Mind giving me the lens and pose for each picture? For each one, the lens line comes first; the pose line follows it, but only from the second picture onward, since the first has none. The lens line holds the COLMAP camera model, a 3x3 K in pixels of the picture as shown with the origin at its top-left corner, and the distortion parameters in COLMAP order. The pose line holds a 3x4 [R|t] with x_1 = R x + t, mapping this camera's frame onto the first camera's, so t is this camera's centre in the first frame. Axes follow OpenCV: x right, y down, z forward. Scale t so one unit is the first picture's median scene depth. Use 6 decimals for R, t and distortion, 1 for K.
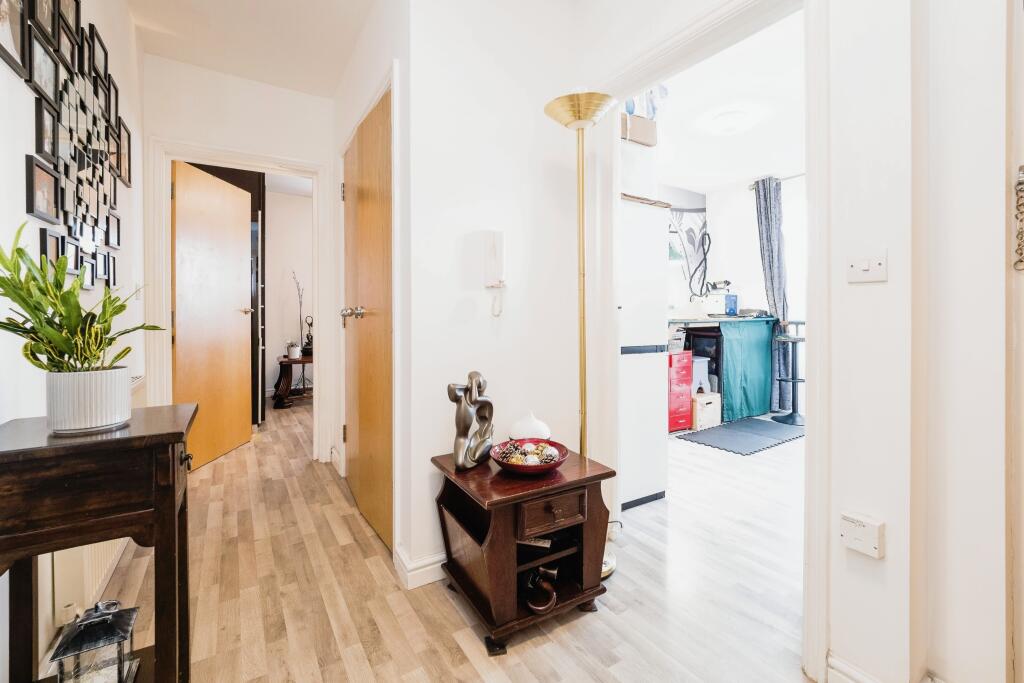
lens RADIAL K [[445.7, 0, 521.9], [0, 445.7, 317.7], [0, 0, 1]] dist [0.001353, -0.002706]
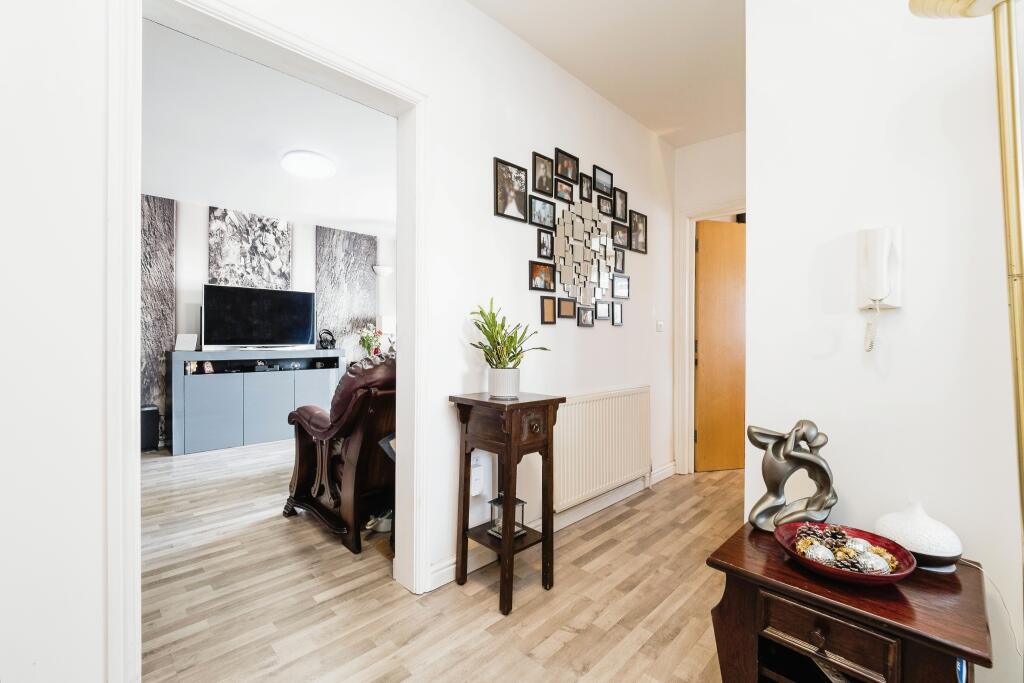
lens RADIAL K [[445.7, 0, 517.1], [0, 445.7, 341.4], [0, 0, 1]] dist [0.001353, -0.002706]
pose [[0.239266, 0.012036, -0.970880, 0.565693], [-0.022134, 0.999731, 0.006939, -0.012111], [0.970702, 0.019829, 0.239468, 0.329895]]
